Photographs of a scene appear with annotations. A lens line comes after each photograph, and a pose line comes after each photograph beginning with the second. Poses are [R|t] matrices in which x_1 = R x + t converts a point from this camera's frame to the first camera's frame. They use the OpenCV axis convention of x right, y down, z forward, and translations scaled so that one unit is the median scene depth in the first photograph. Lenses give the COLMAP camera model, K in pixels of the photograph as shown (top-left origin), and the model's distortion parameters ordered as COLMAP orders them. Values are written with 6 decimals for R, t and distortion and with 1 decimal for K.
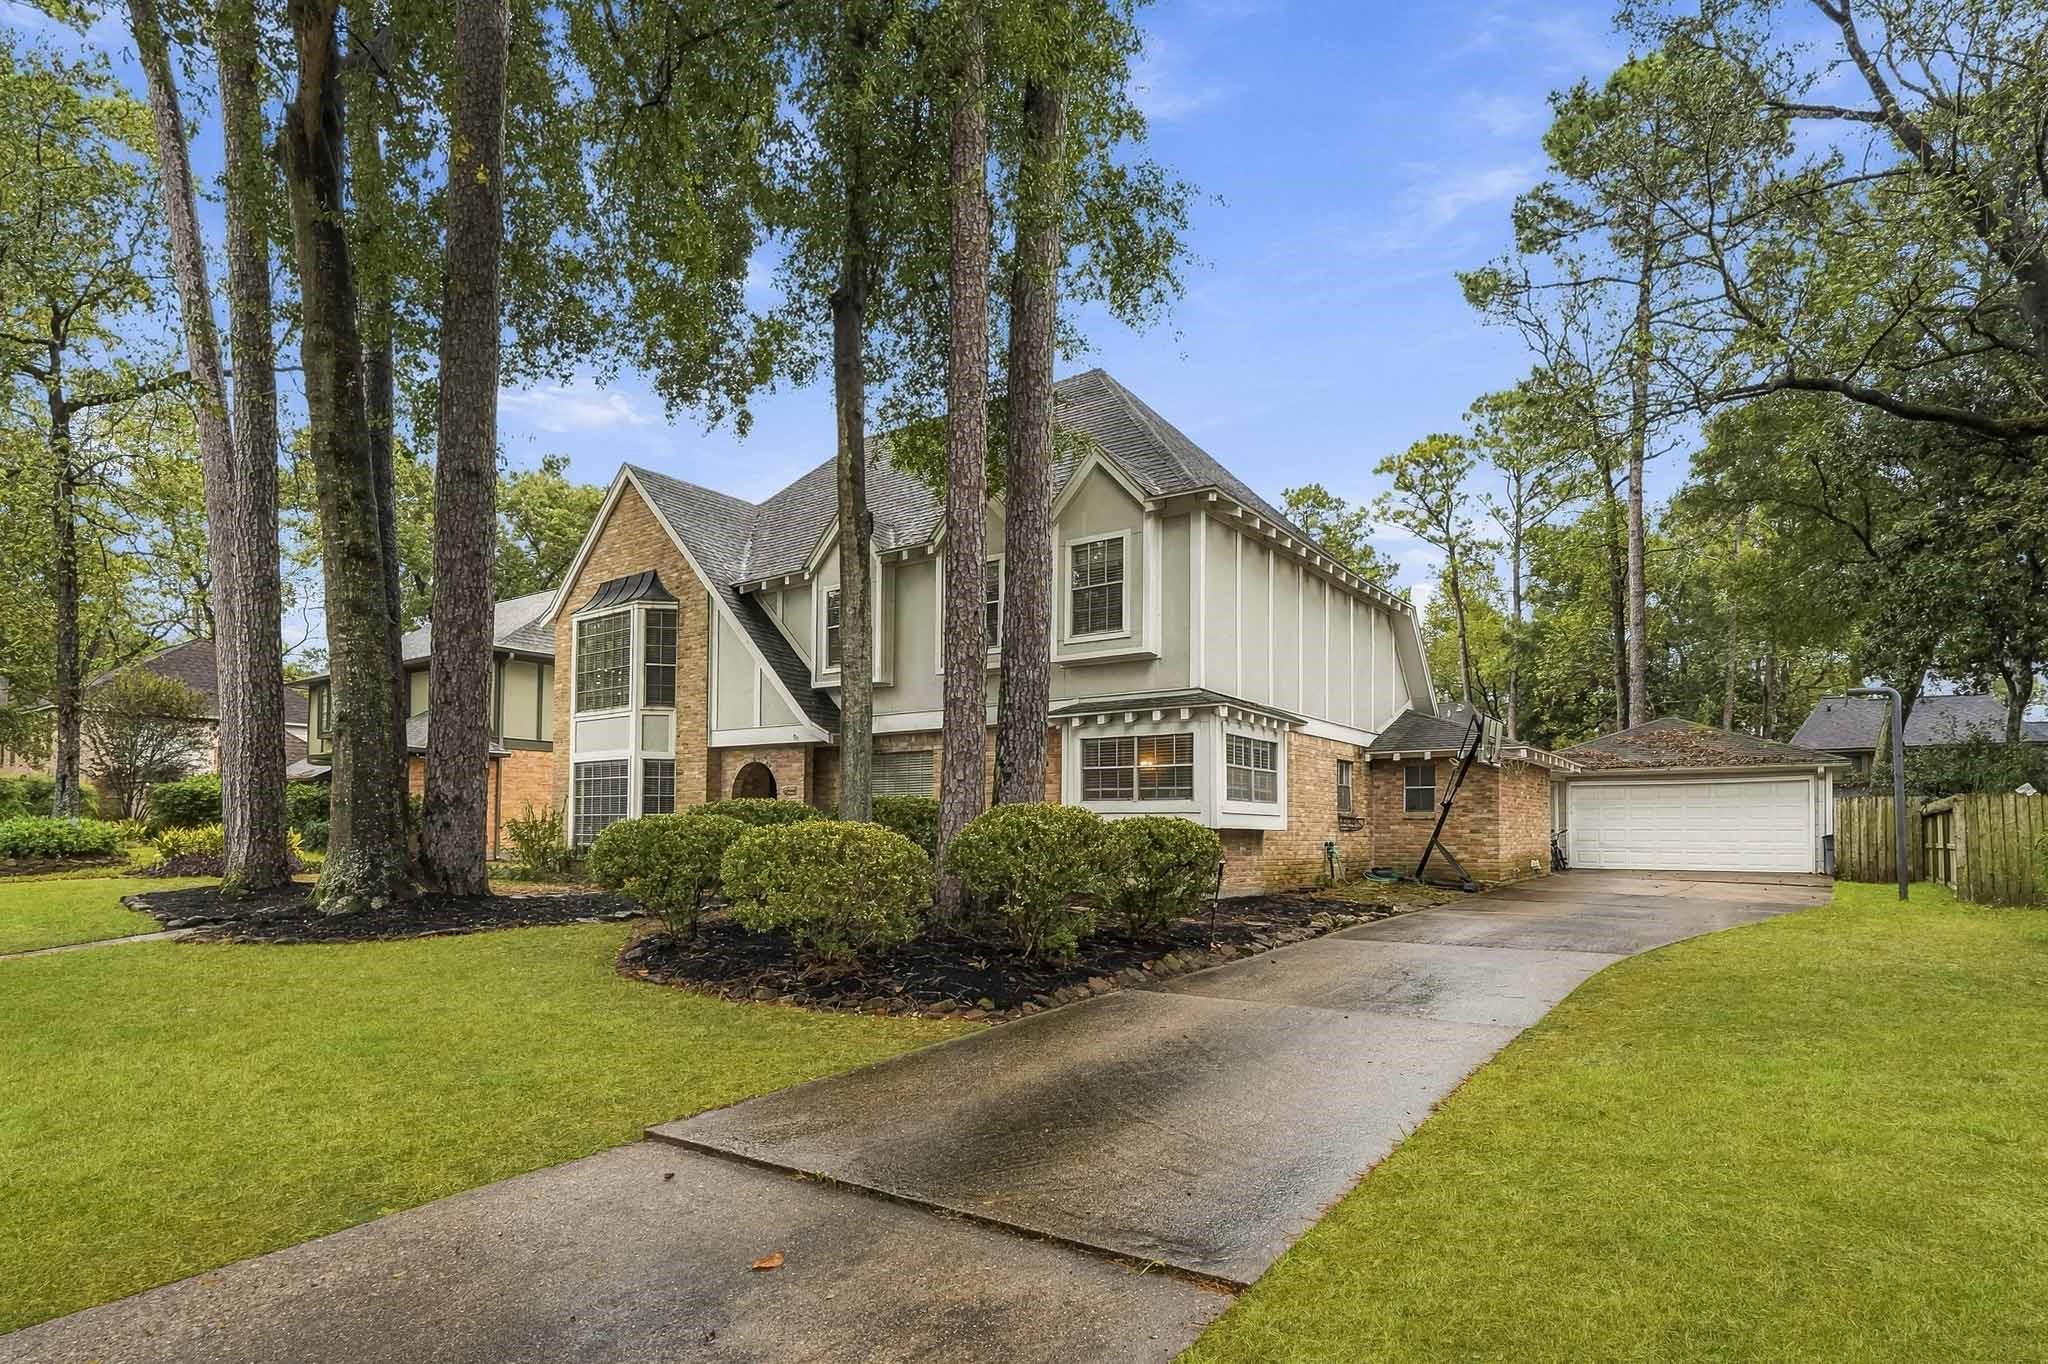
lens RADIAL K [[1085.0, 0, 1030.0], [0, 1085.0, 785.7], [0, 0, 1]] dist [-0.002147, -0.000188]
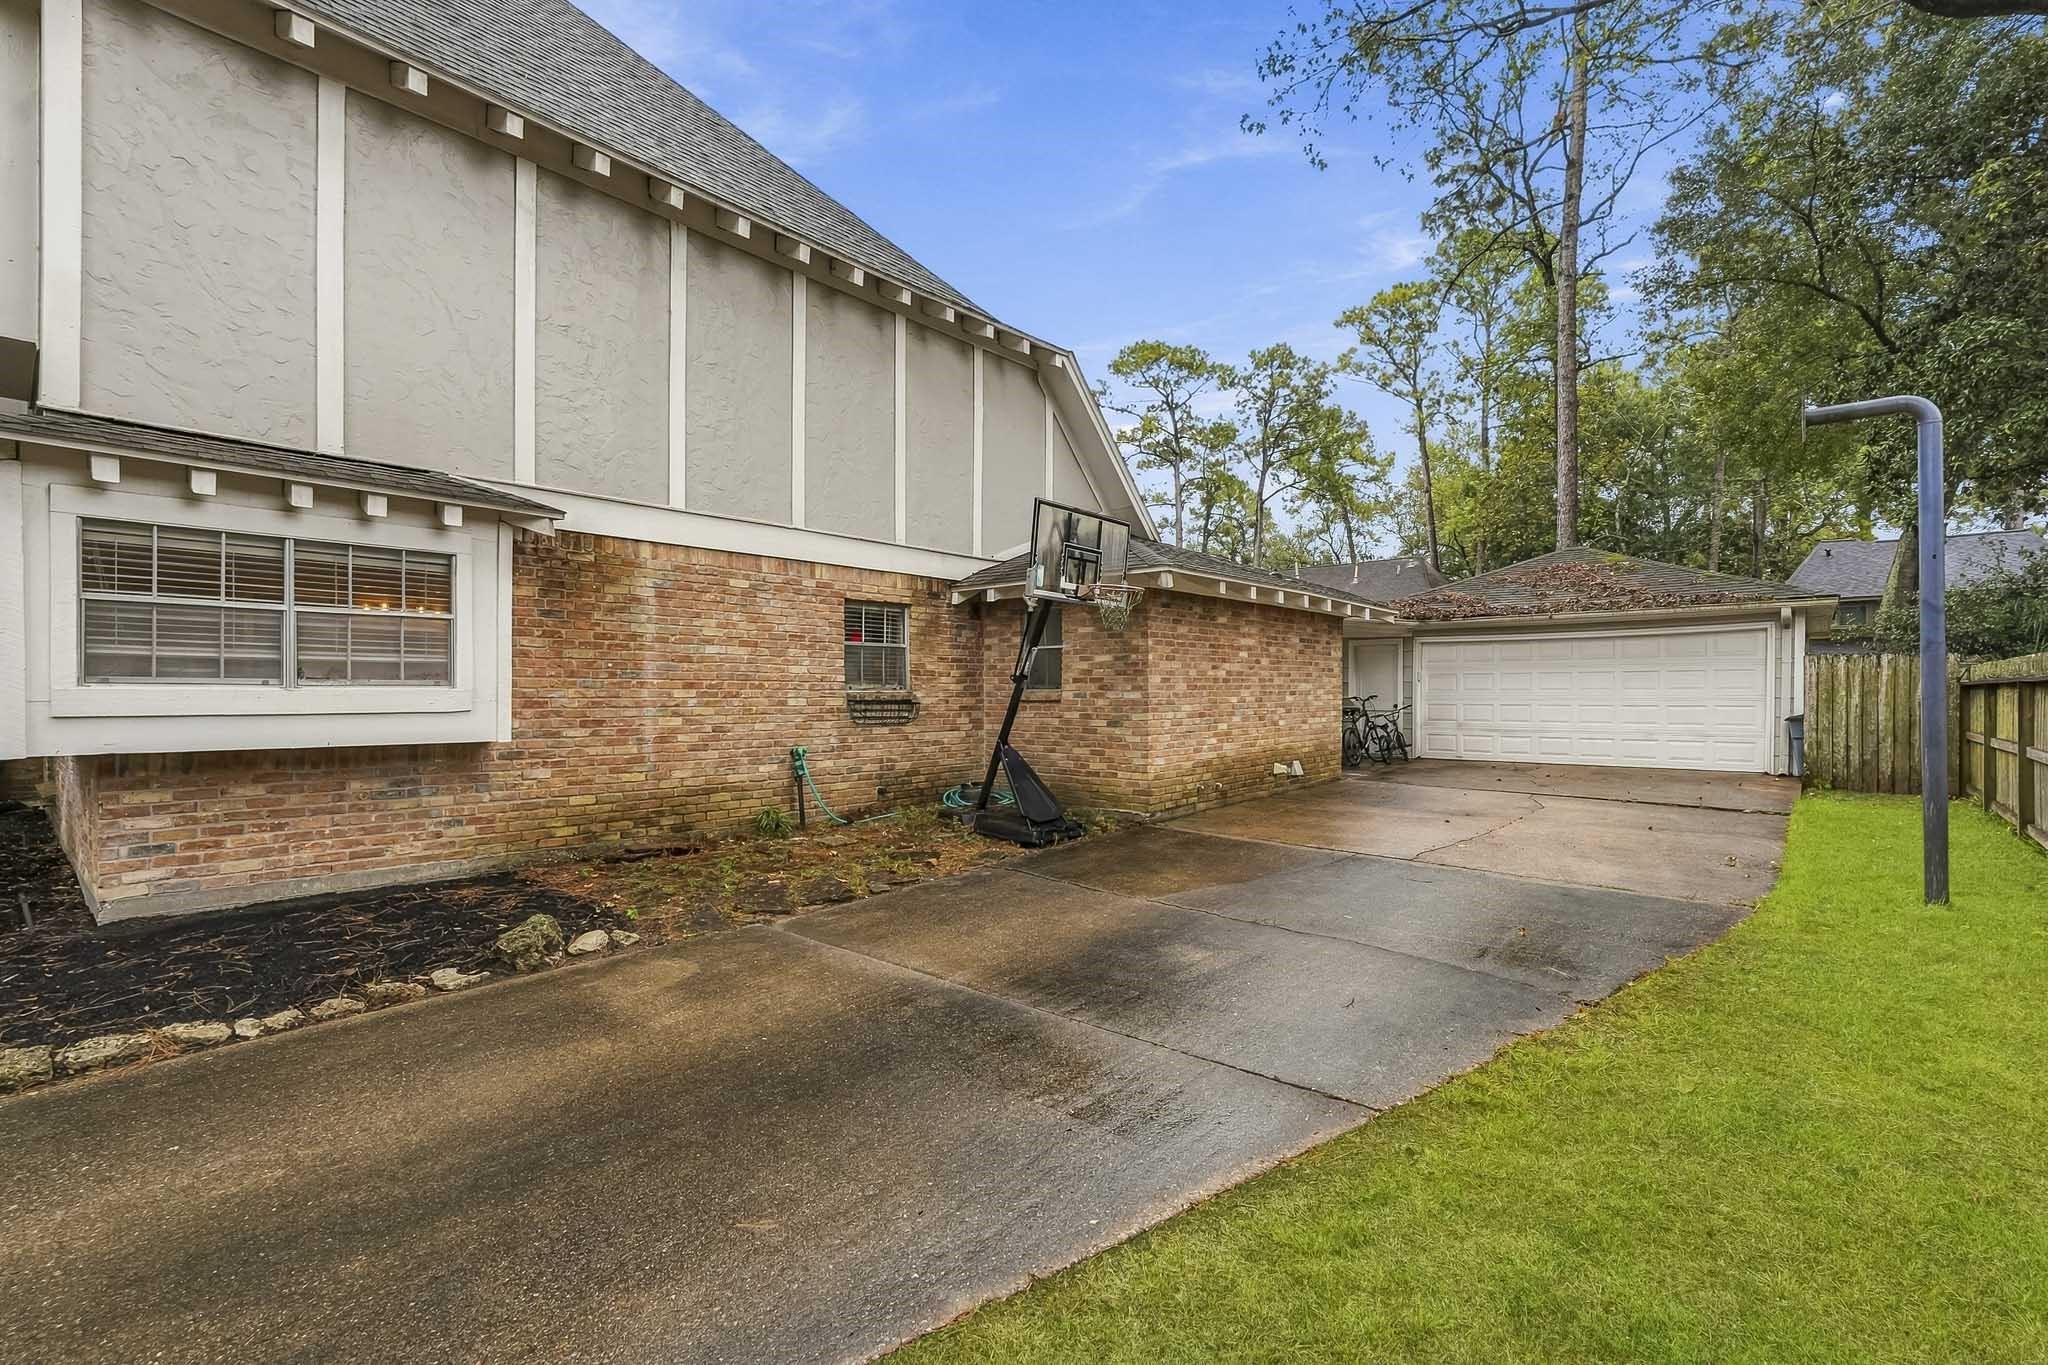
lens RADIAL K [[916.4, 0, 1021.6], [0, 916.4, 689.9], [0, 0, 1]] dist [-0.018760, 0.010489]
pose [[0.995386, -0.007140, -0.095690, 0.334012], [0.011215, 0.999050, 0.042118, 0.003036], [0.095298, -0.042997, 0.994520, 0.424852]]
